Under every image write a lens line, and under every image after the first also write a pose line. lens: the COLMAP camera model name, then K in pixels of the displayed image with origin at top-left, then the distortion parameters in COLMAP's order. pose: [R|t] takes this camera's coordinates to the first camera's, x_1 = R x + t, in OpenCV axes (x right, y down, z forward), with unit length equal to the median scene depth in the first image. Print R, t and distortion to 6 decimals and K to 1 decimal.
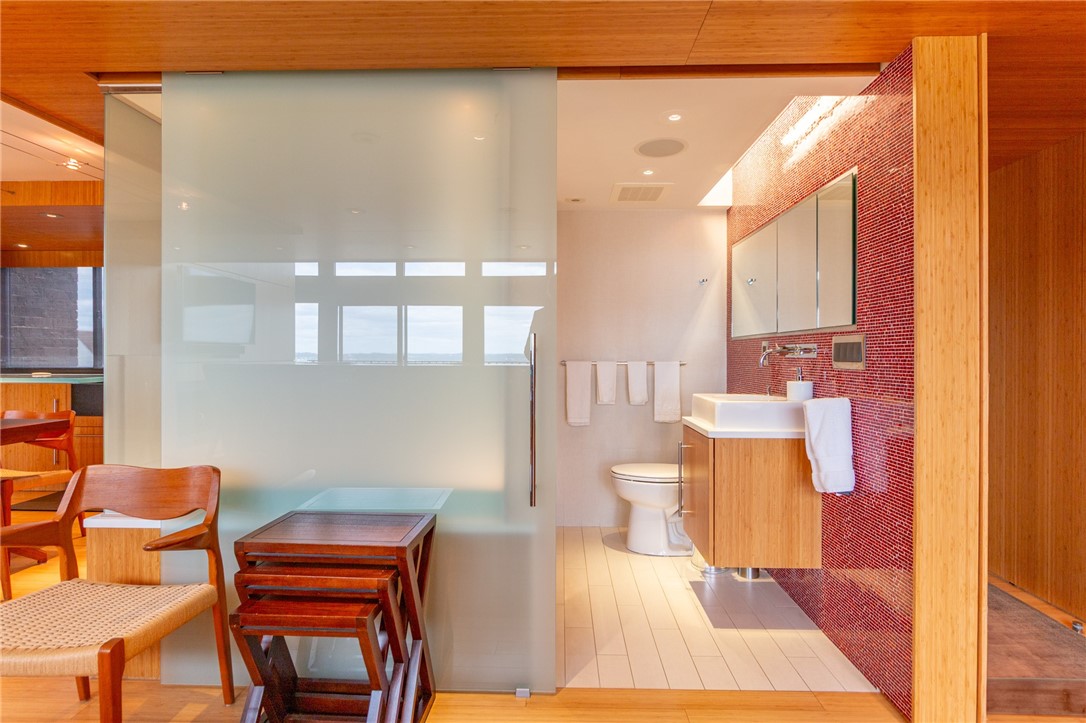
lens RADIAL K [[520.3, 0, 544.2], [0, 520.3, 358.4], [0, 0, 1]] dist [-0.005056, -0.000465]
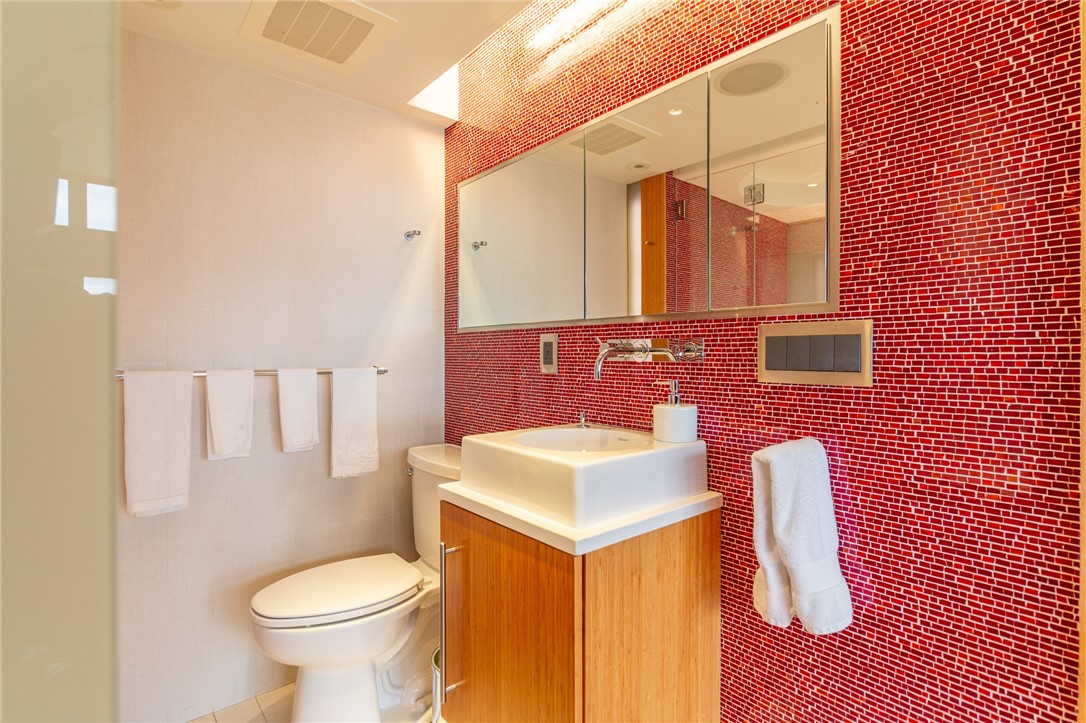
lens RADIAL K [[520.3, 0, 546.8], [0, 520.3, 355.7], [0, 0, 1]] dist [-0.005056, -0.000465]
pose [[0.733579, -0.002116, 0.679601, 0.009111], [0.003591, 0.999993, -0.000762, -0.006113], [-0.679595, 0.002999, 0.733582, 0.466469]]
